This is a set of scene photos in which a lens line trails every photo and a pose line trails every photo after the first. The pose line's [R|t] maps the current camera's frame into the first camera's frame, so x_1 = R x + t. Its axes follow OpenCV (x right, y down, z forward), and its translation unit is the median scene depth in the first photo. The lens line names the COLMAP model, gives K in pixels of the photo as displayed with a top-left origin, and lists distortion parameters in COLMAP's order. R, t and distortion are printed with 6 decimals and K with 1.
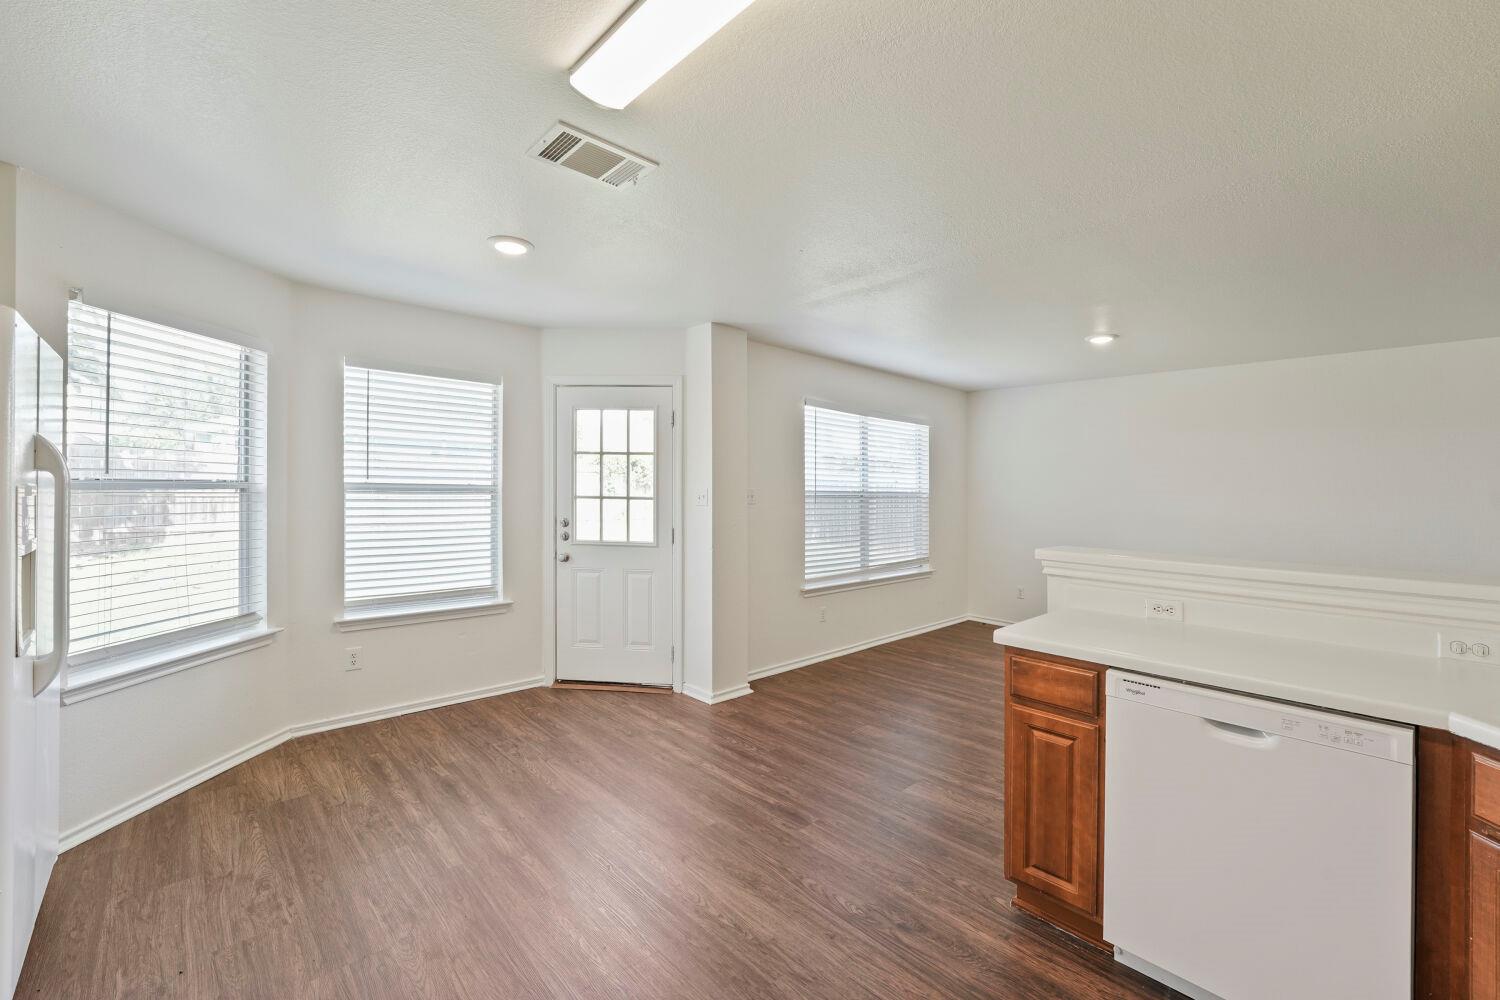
lens RADIAL K [[618.1, 0, 759.8], [0, 618.1, 469.4], [0, 0, 1]] dist [-0.022494, 0.002656]
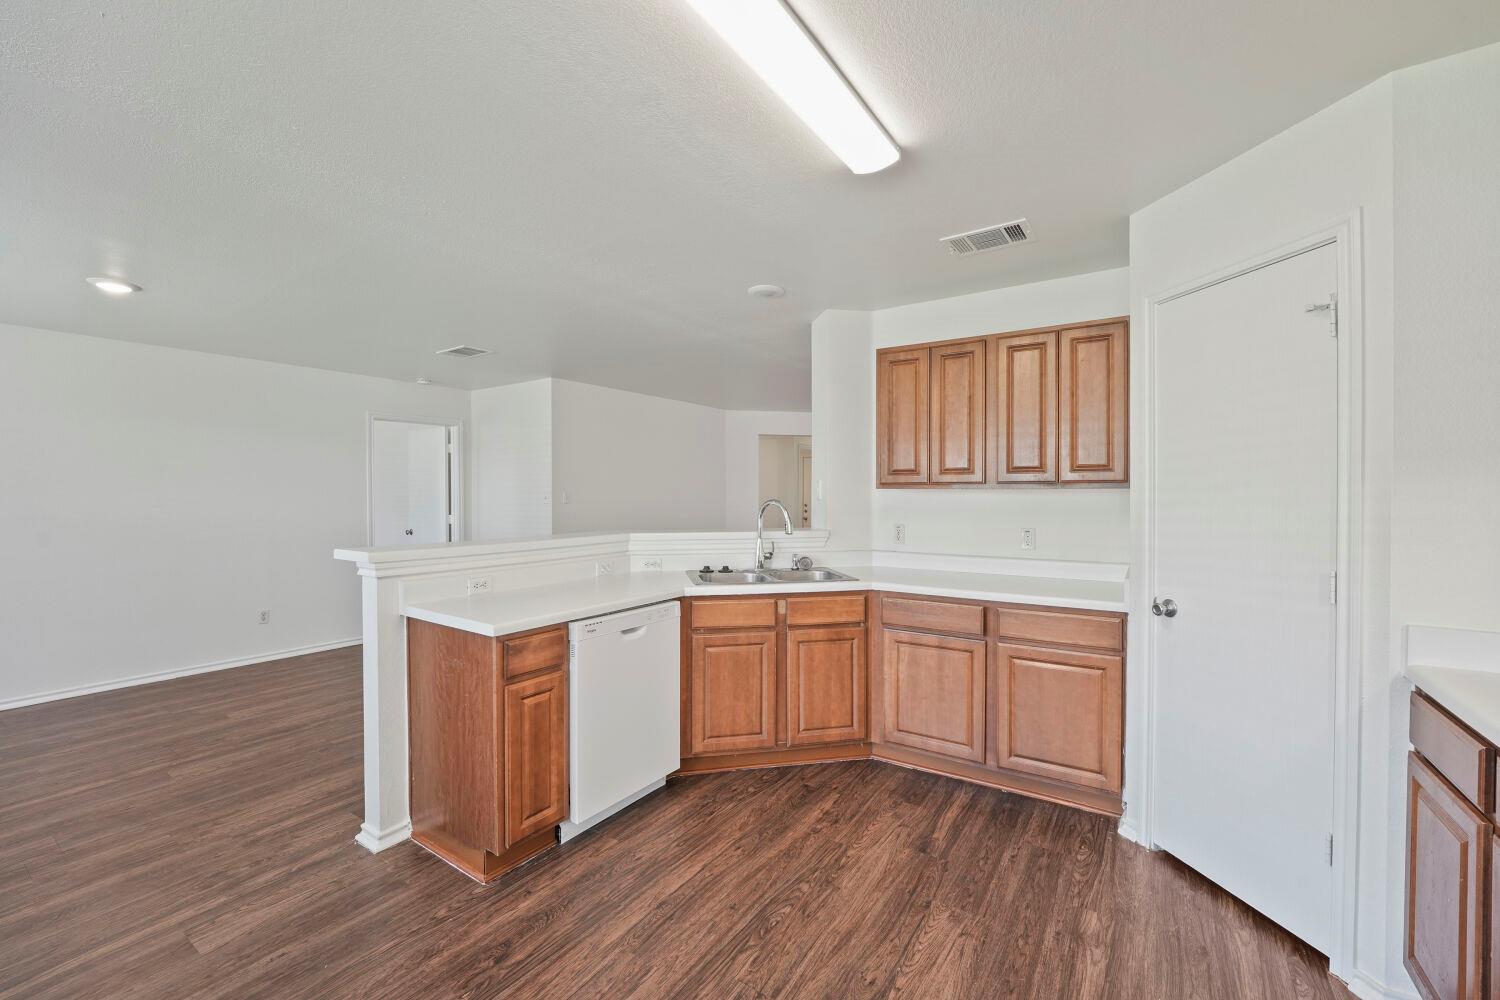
lens RADIAL K [[618.1, 0, 752.3], [0, 618.1, 508.6], [0, 0, 1]] dist [-0.022494, 0.002656]
pose [[-0.219421, -0.043325, 0.974668, -0.326152], [-0.026890, 0.998903, 0.038348, 0.008735], [-0.975260, -0.017794, -0.220345, 0.383513]]
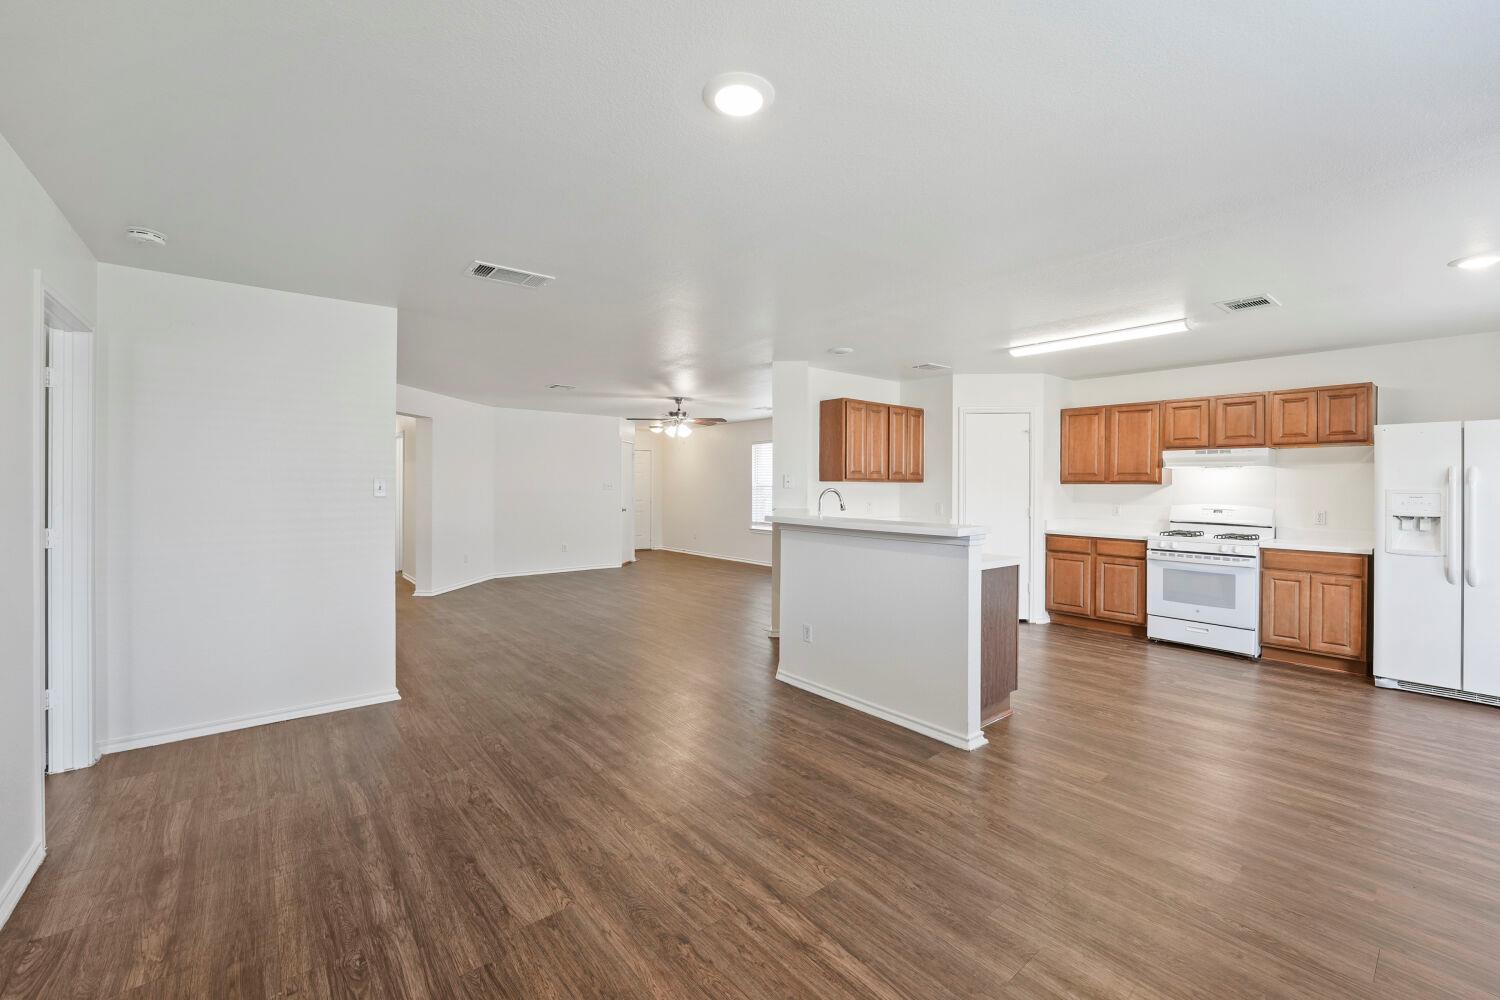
lens RADIAL K [[618.1, 0, 748.1], [0, 618.1, 497.5], [0, 0, 1]] dist [-0.022494, 0.002656]
pose [[-0.997447, -0.023496, 0.067440, 0.501286], [-0.023878, 0.999703, -0.004865, 0.053345], [-0.067306, -0.006463, -0.997711, 1.348861]]
